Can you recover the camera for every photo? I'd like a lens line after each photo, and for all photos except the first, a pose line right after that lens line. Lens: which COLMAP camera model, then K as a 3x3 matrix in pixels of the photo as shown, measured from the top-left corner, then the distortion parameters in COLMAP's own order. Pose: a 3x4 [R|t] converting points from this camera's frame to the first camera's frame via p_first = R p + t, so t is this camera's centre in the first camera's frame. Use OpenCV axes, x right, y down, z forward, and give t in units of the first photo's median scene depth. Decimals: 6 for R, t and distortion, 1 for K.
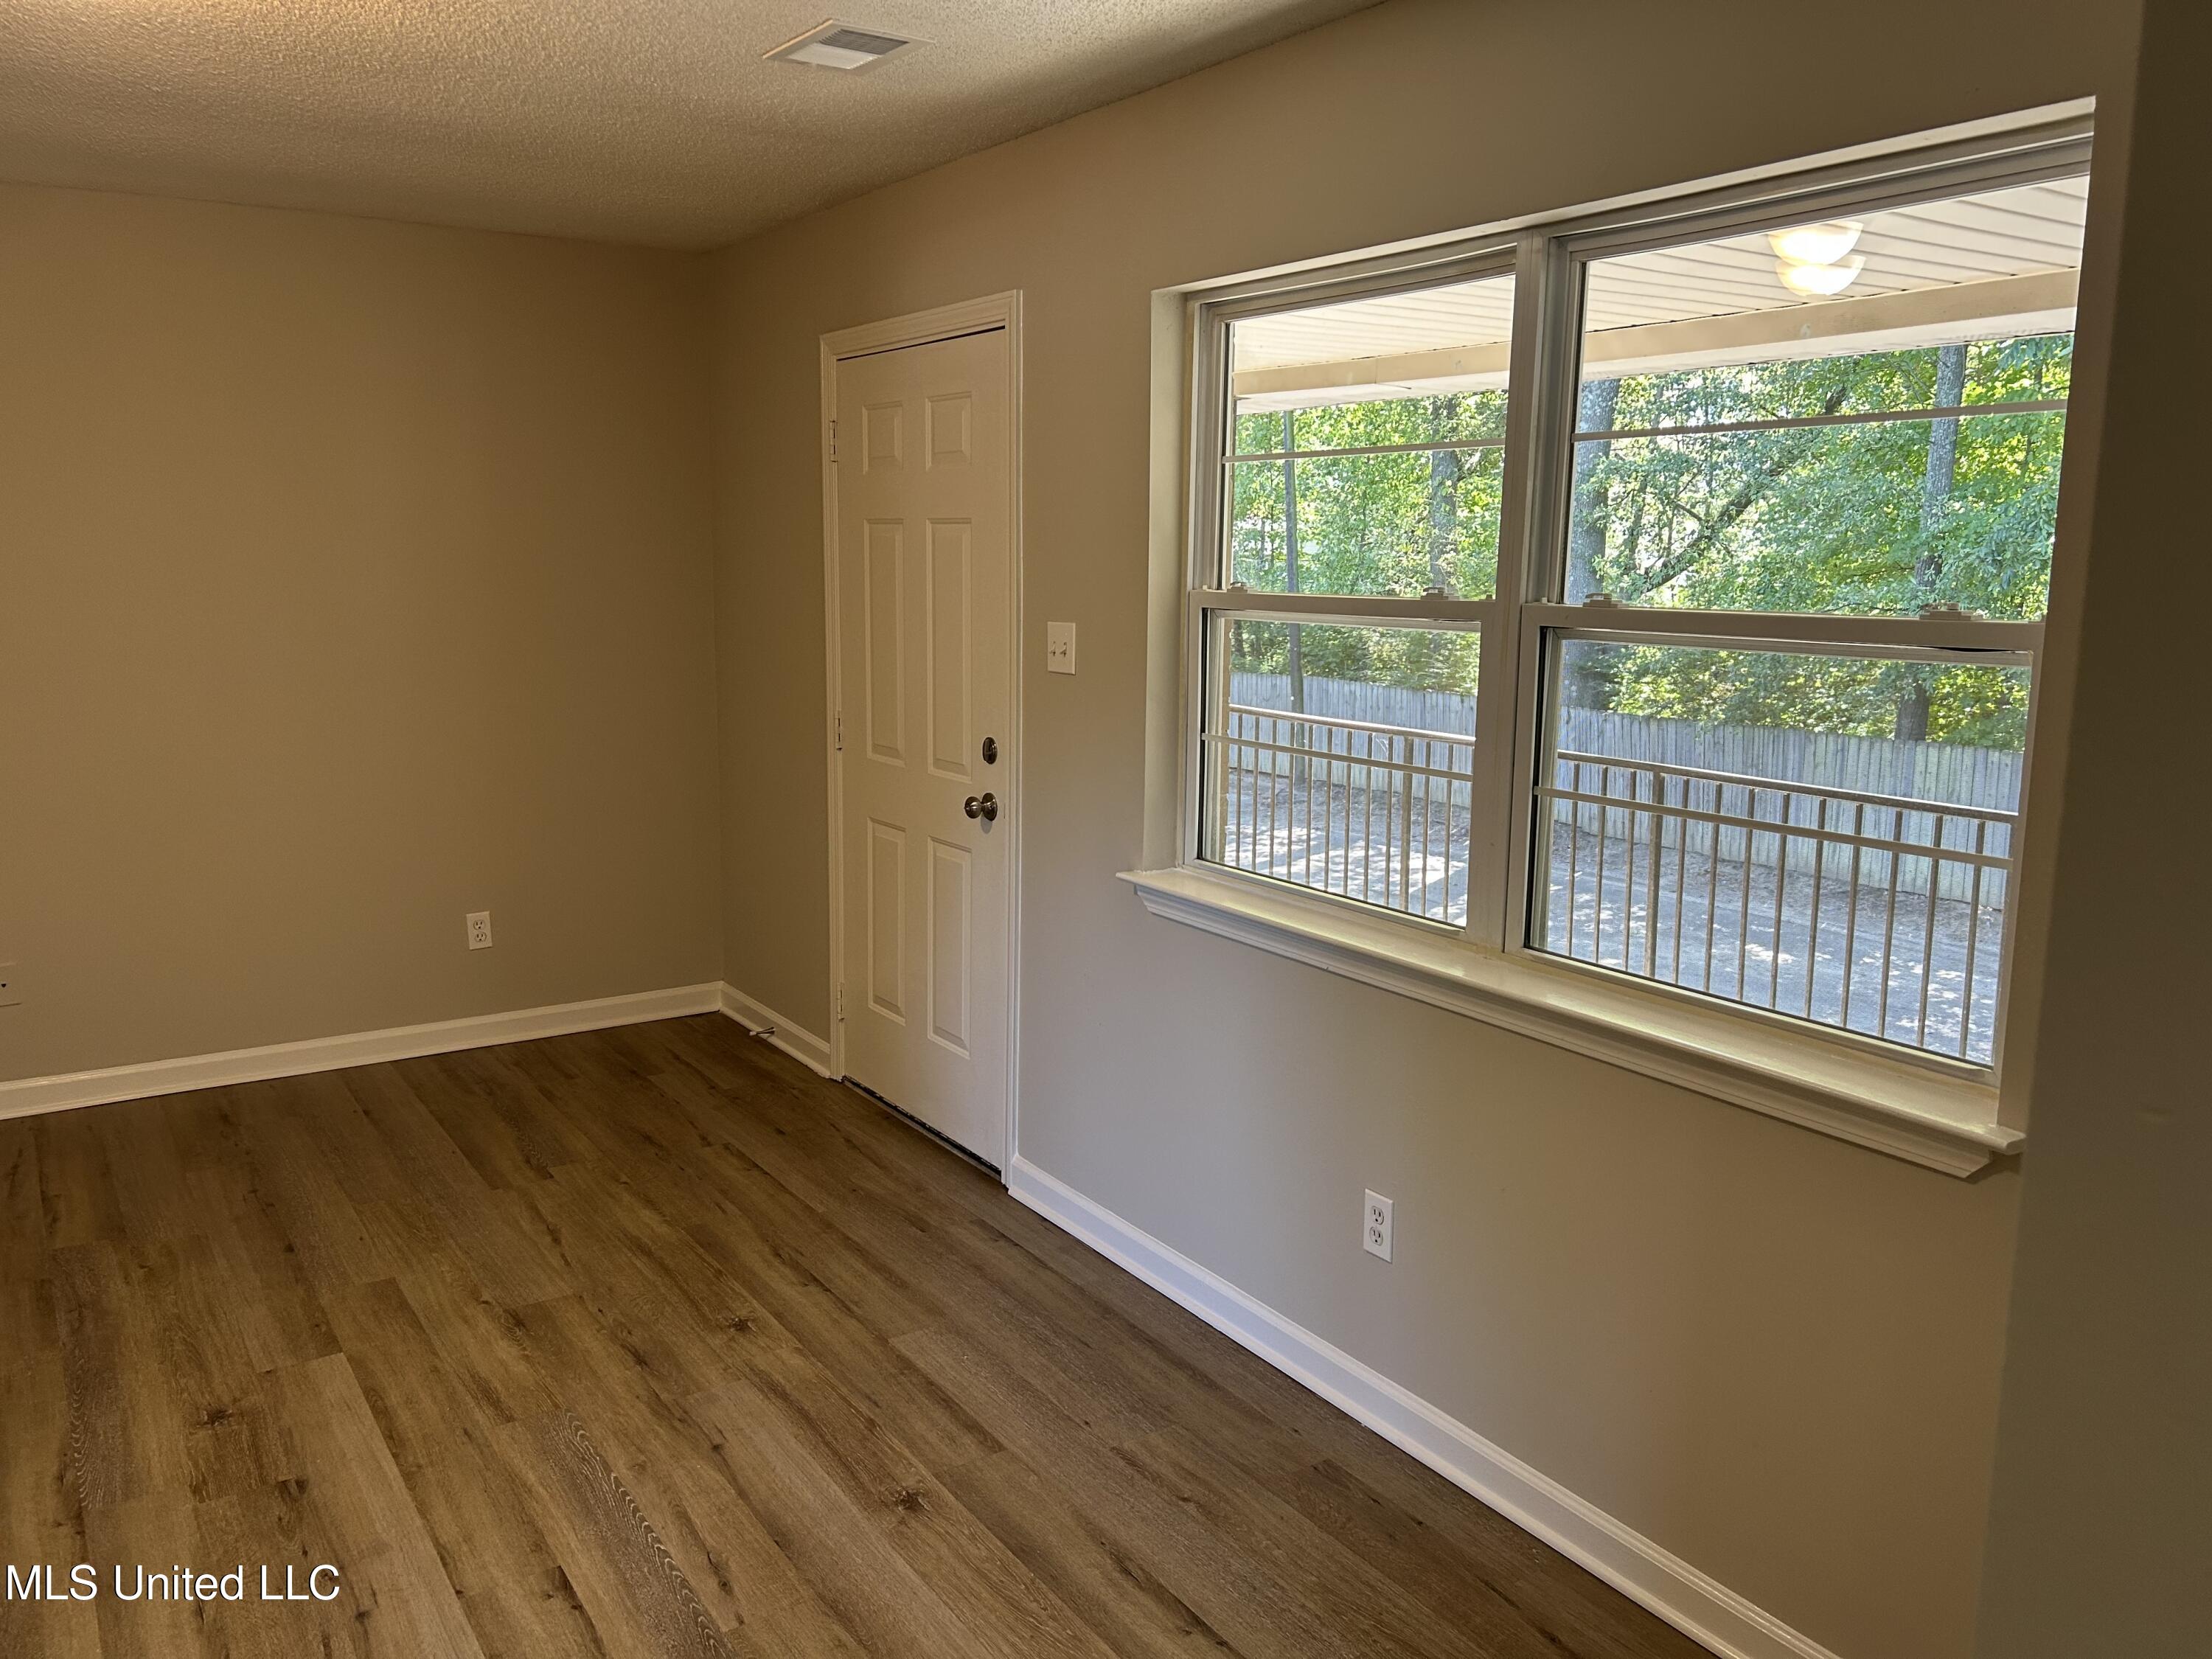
lens RADIAL K [[1673.7, 0, 1106.3], [0, 1673.7, 821.0], [0, 0, 1]] dist [0.054819, -0.056425]
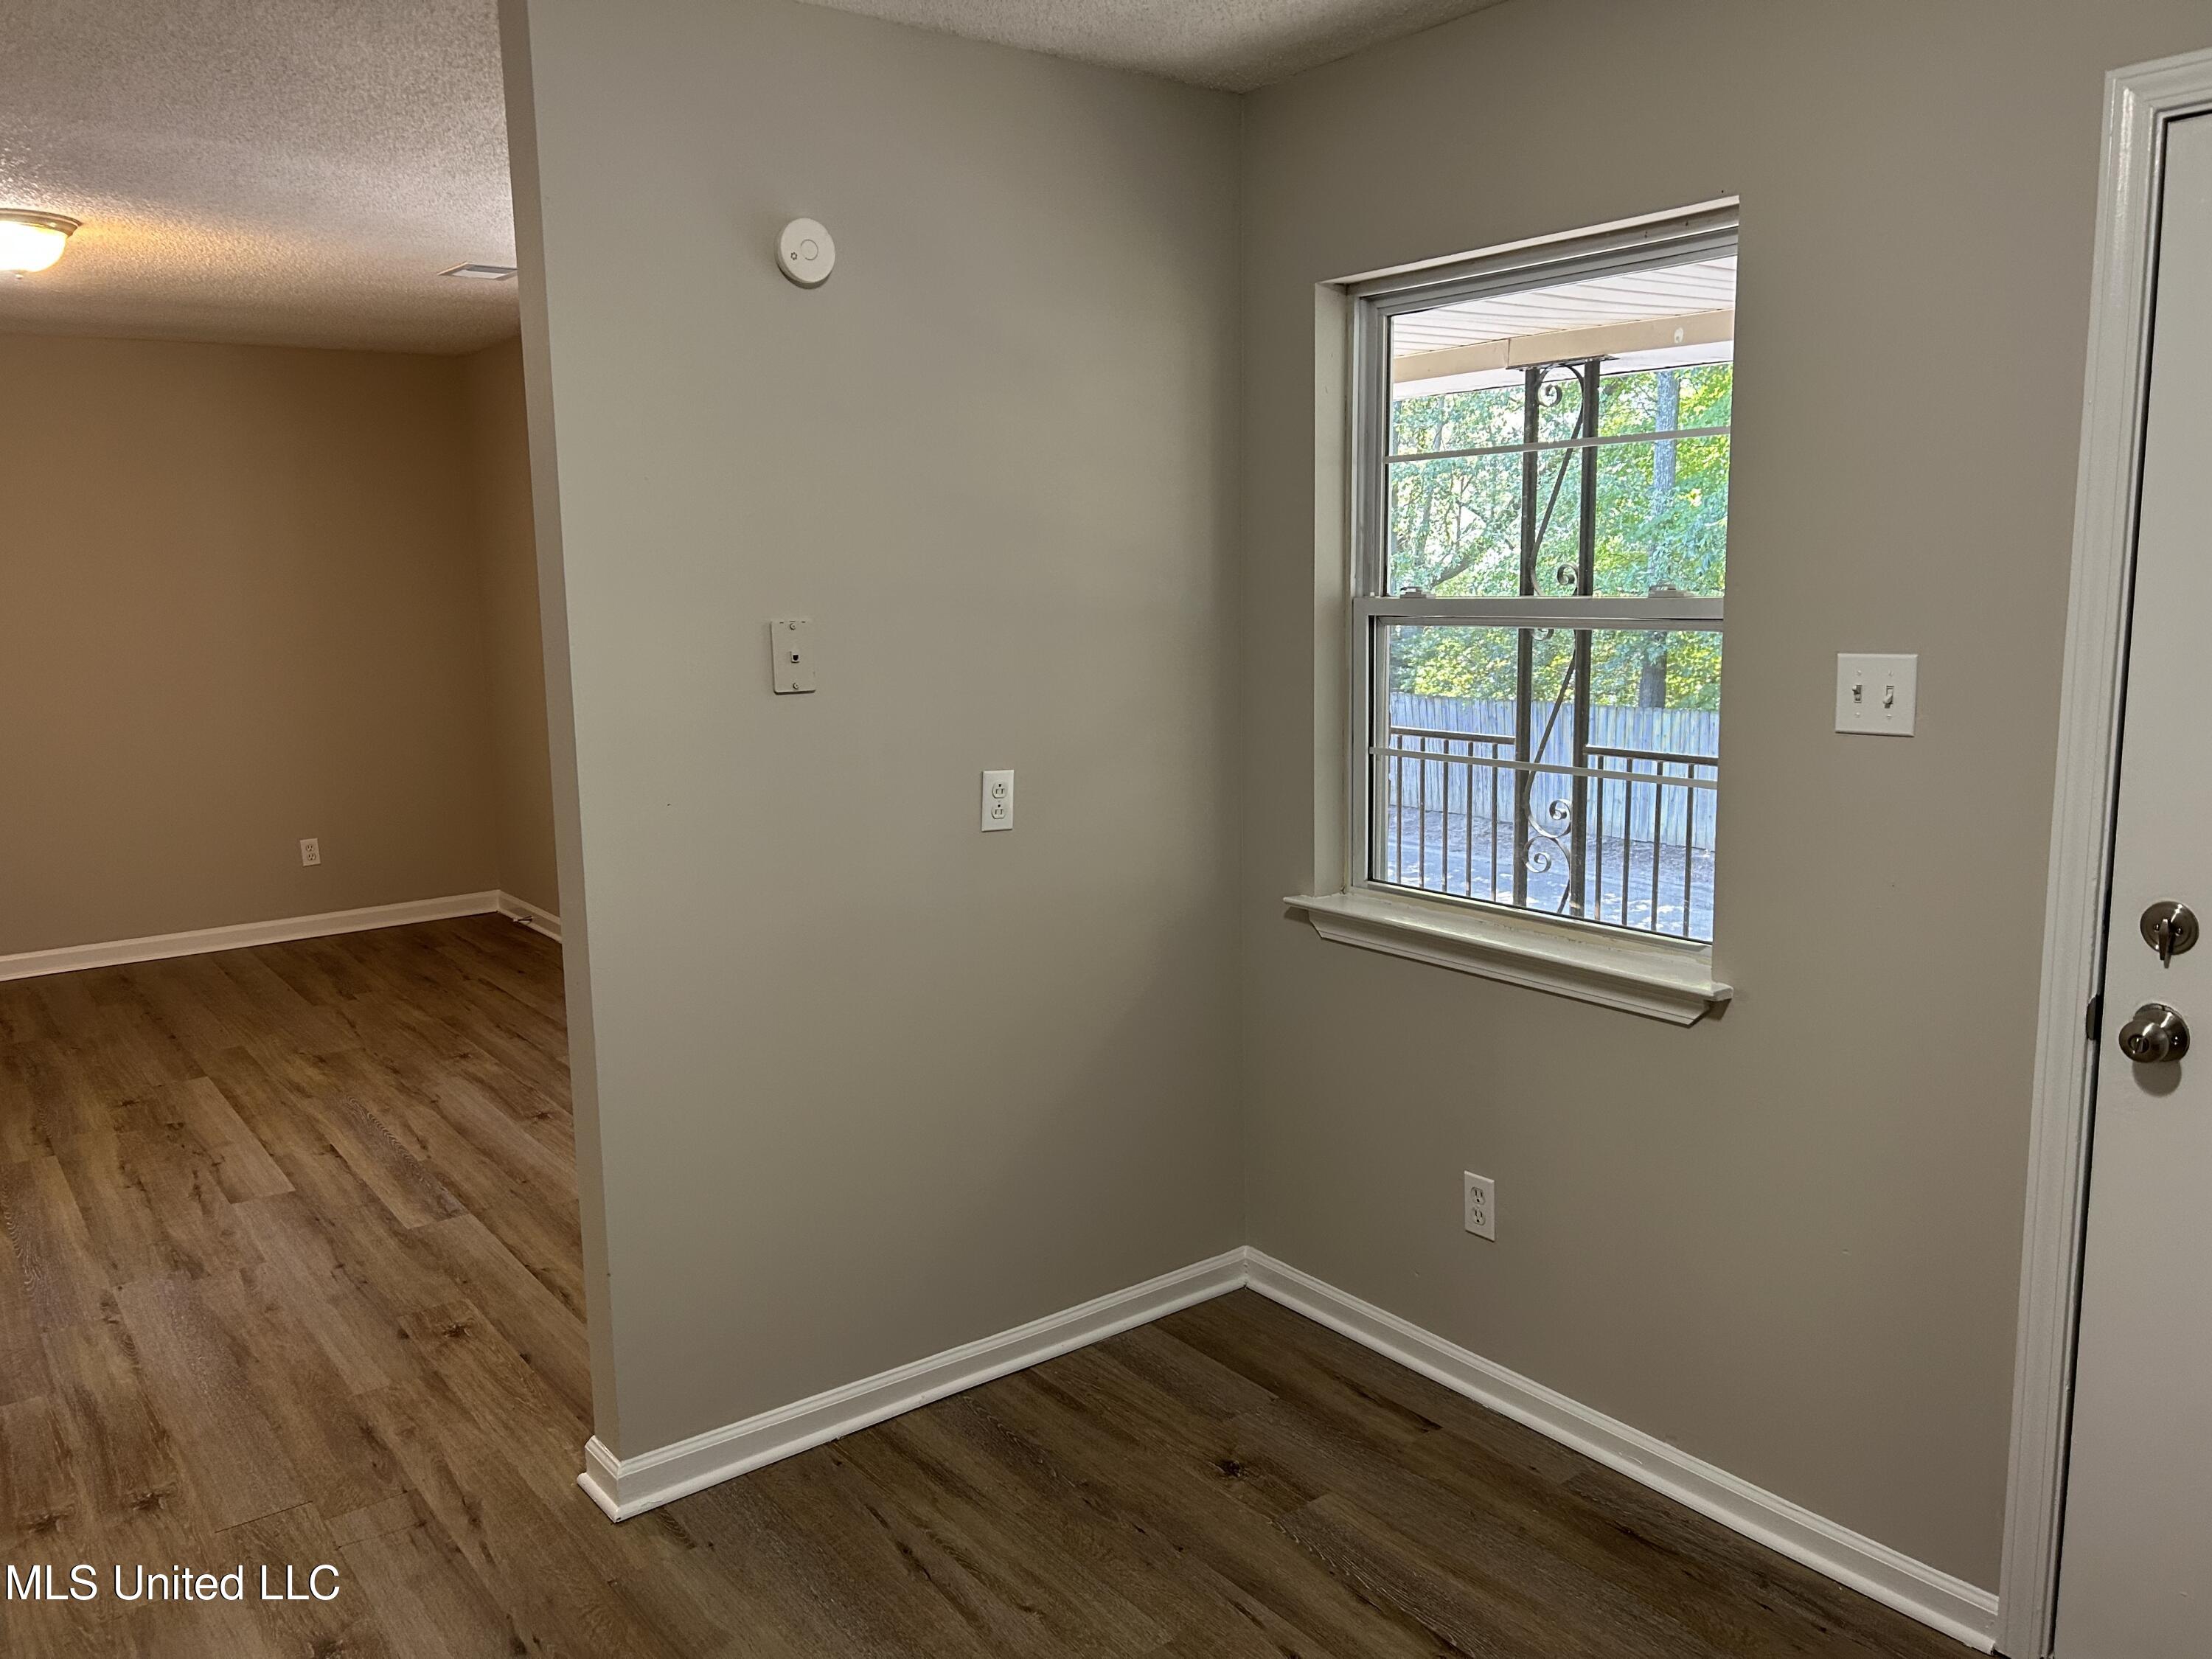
lens RADIAL K [[1719.4, 0, 1075.4], [0, 1719.4, 831.2], [0, 0, 1]] dist [0.039272, -0.004412]
pose [[0.999043, -0.034117, 0.027352, 0.299542], [0.034147, 0.999417, -0.000629, 0.101428], [-0.027315, 0.001562, 0.999626, -0.599945]]
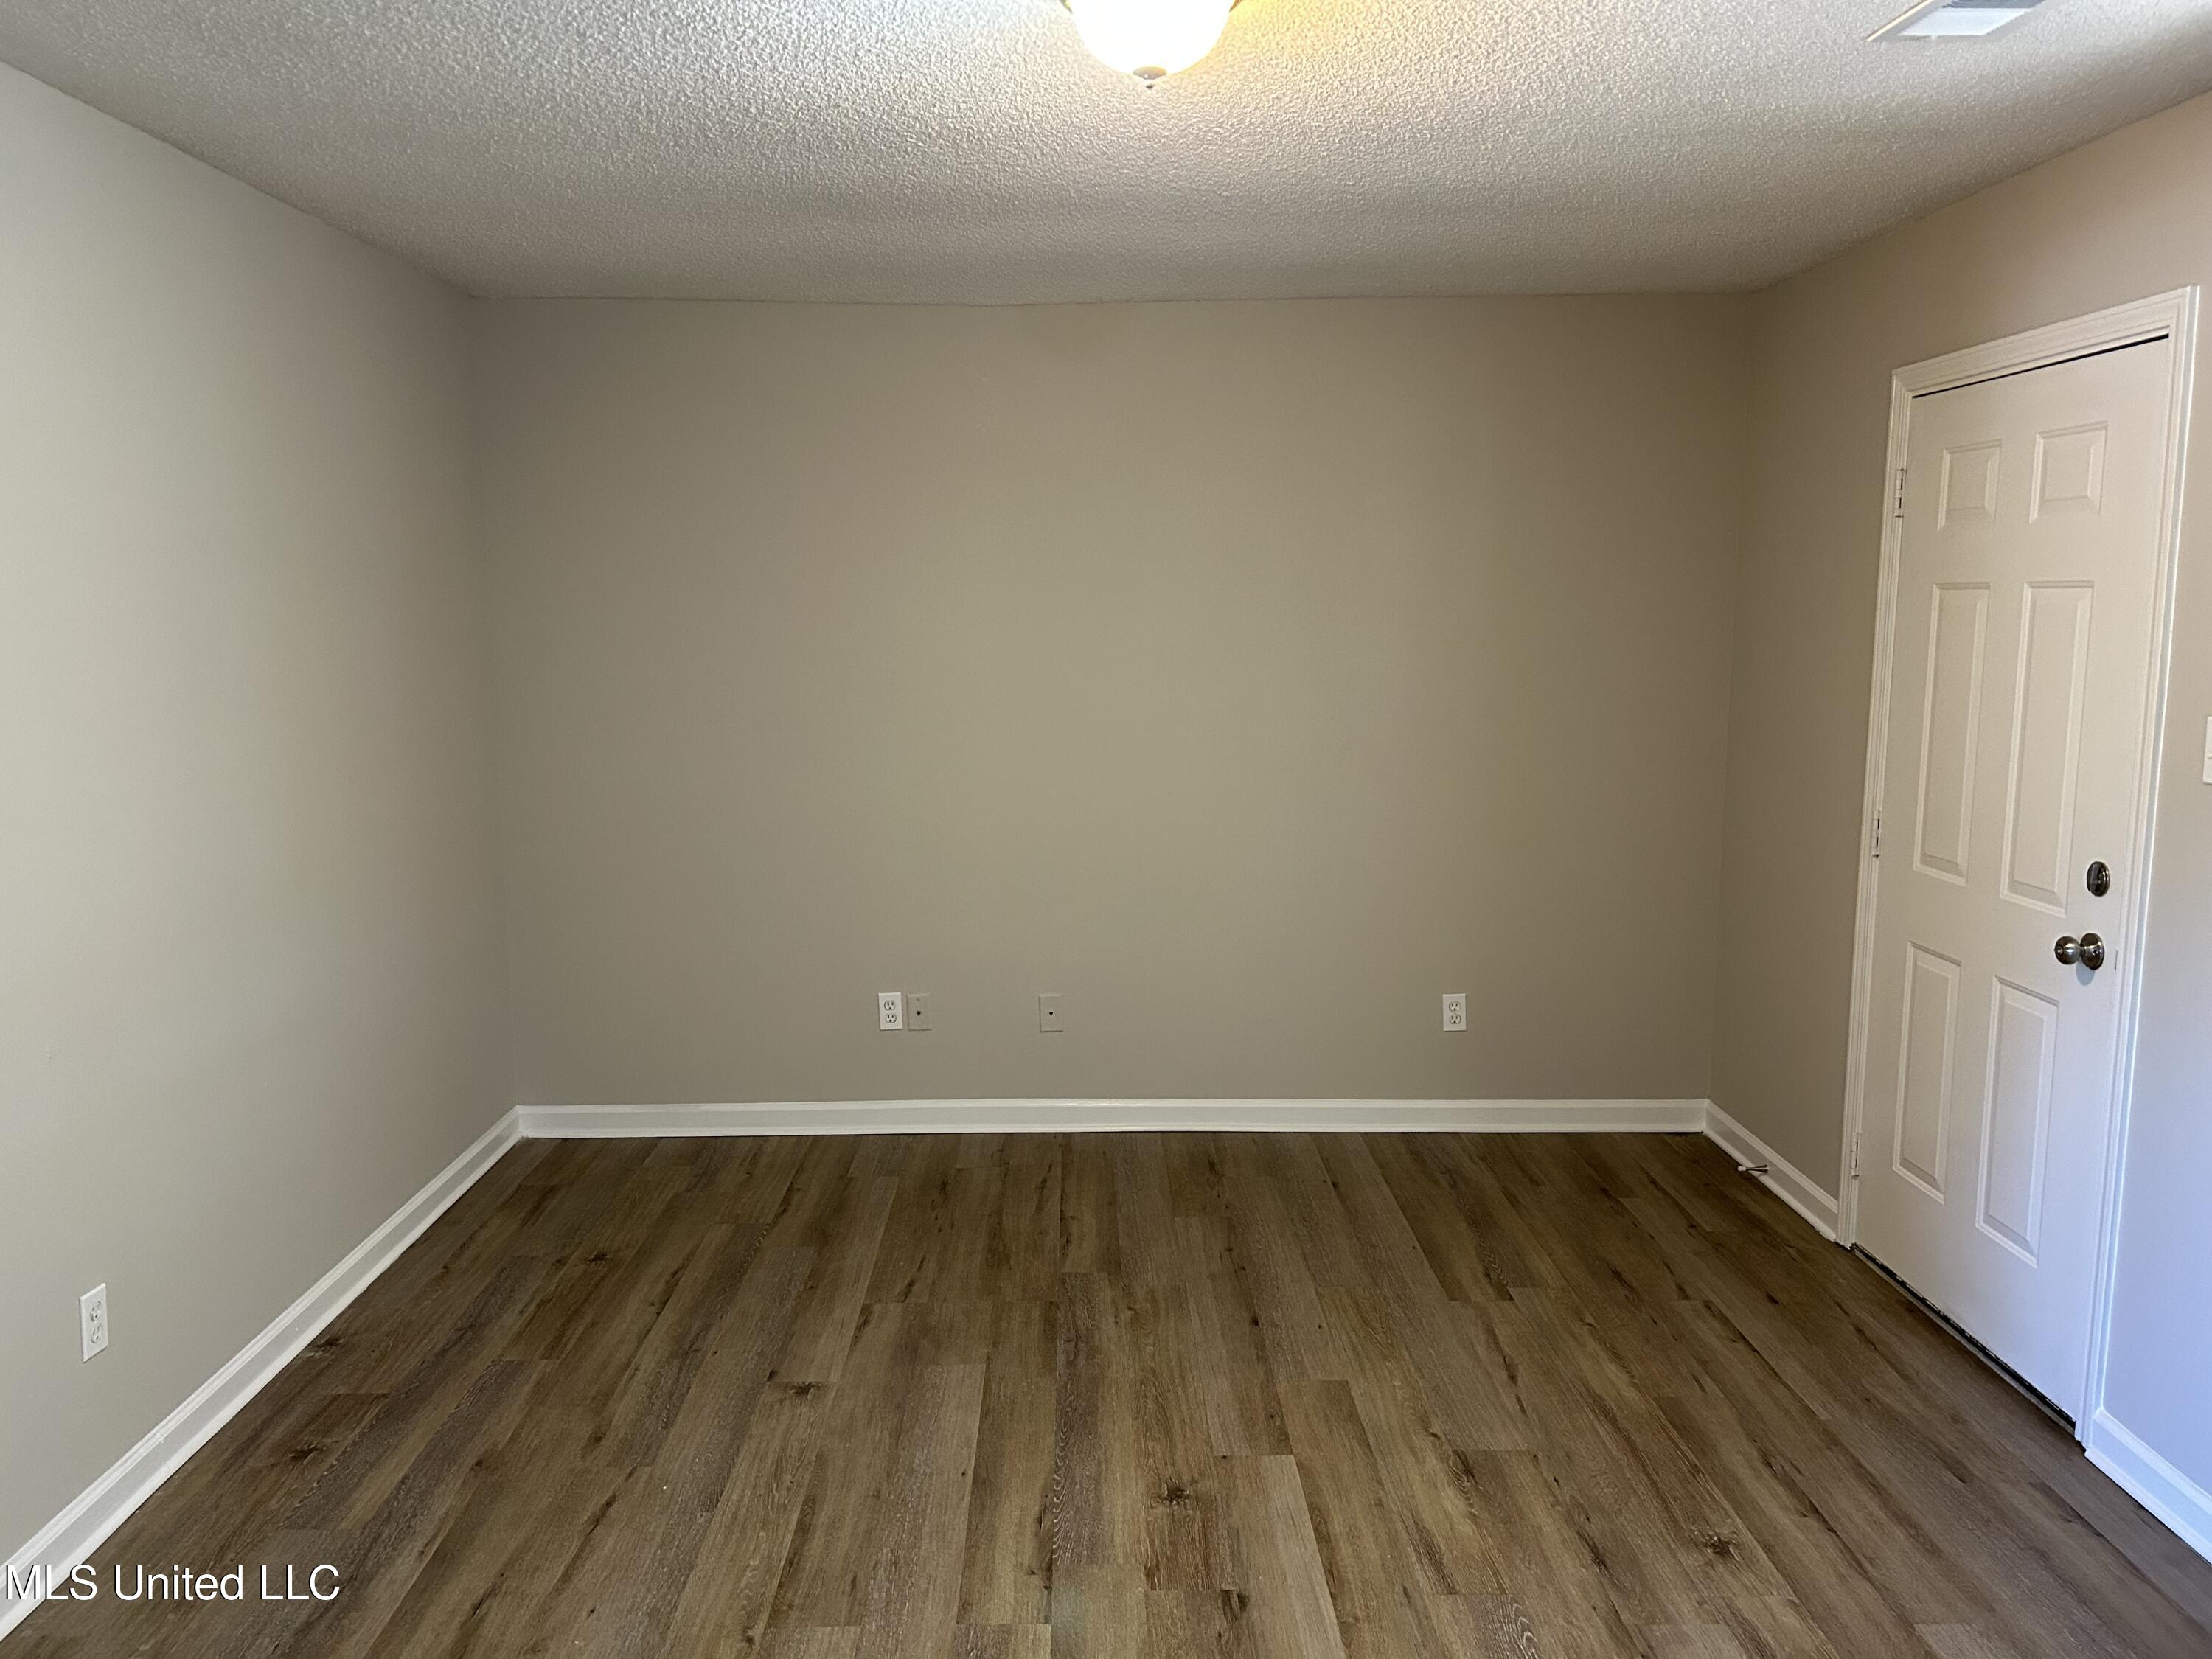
lens RADIAL K [[1673.7, 0, 1106.3], [0, 1673.7, 821.0], [0, 0, 1]] dist [0.054819, -0.056425]
pose [[0.842021, 0.058896, -0.536220, -0.040277], [-0.077269, 0.996940, -0.011835, -0.026361], [0.533882, 0.051399, 0.843995, 0.098108]]
